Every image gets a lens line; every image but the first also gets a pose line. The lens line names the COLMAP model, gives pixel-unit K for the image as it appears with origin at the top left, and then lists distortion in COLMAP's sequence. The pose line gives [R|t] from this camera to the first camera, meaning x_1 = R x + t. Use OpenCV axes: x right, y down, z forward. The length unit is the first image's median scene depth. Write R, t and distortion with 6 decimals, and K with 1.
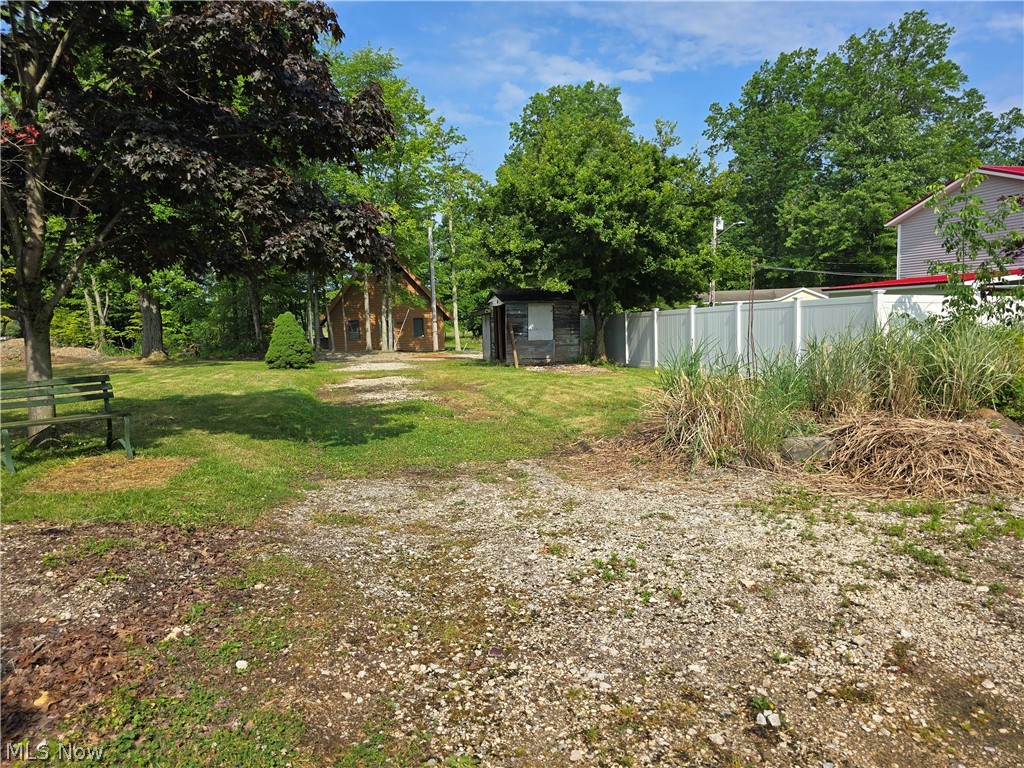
lens RADIAL K [[686.9, 0, 521.7], [0, 686.9, 391.5], [0, 0, 1]] dist [0.057866, -0.057635]
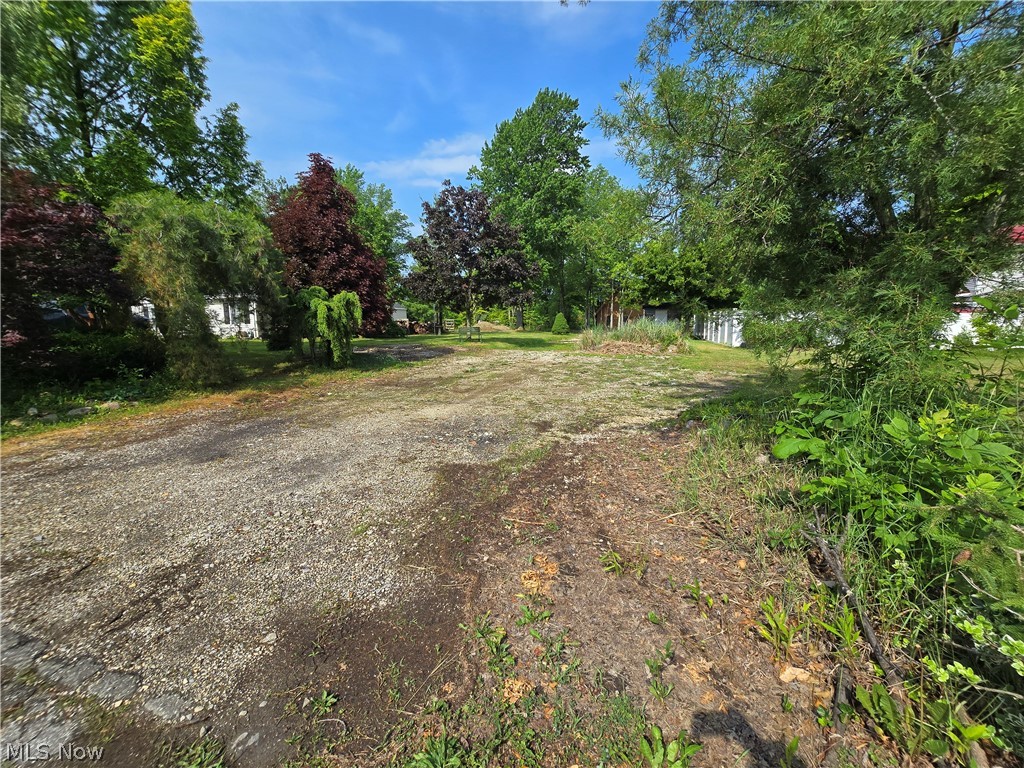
lens RADIAL K [[426.7, 0, 512.0], [0, 426.7, 384.0], [0, 0, 1]] dist [0.002243, 0.000293]
pose [[0.837920, 0.101178, -0.536332, 0.429337], [-0.069112, 0.994426, 0.079621, 0.039999], [0.541399, -0.029650, 0.840243, -0.488382]]
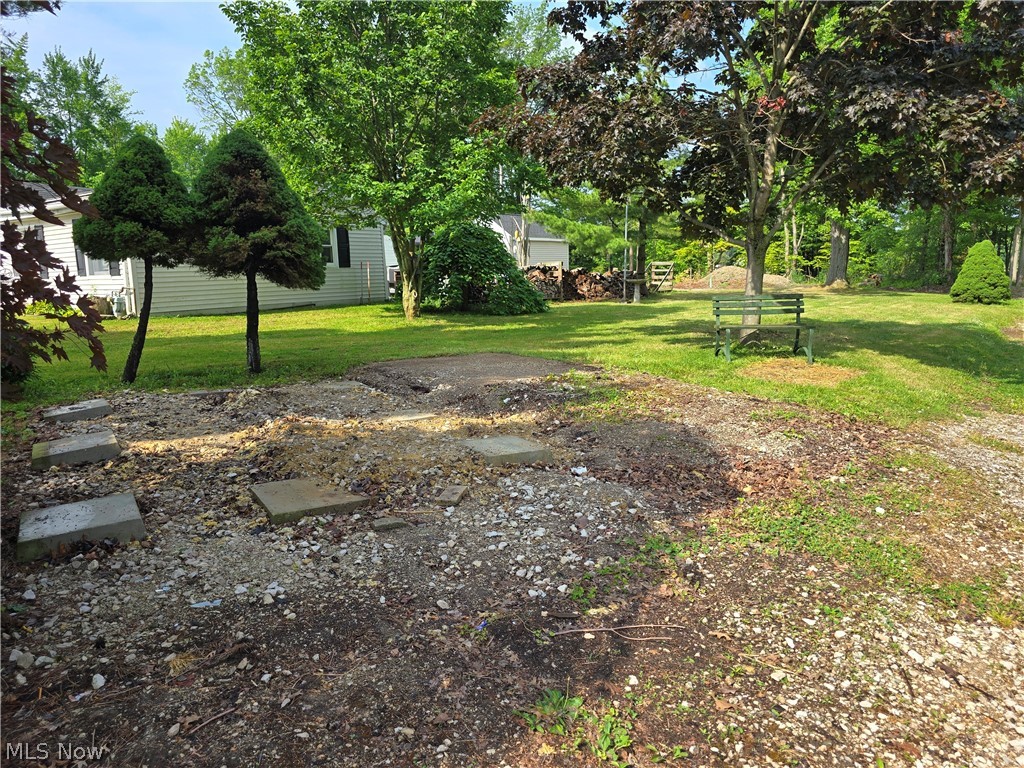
lens RADIAL K [[686.9, 0, 521.7], [0, 686.9, 391.5], [0, 0, 1]] dist [0.057866, -0.057635]
pose [[0.616597, 0.160955, -0.770650, 0.022965], [-0.085196, 0.986771, 0.137929, 0.006772], [0.782656, -0.019390, 0.622153, -0.050595]]
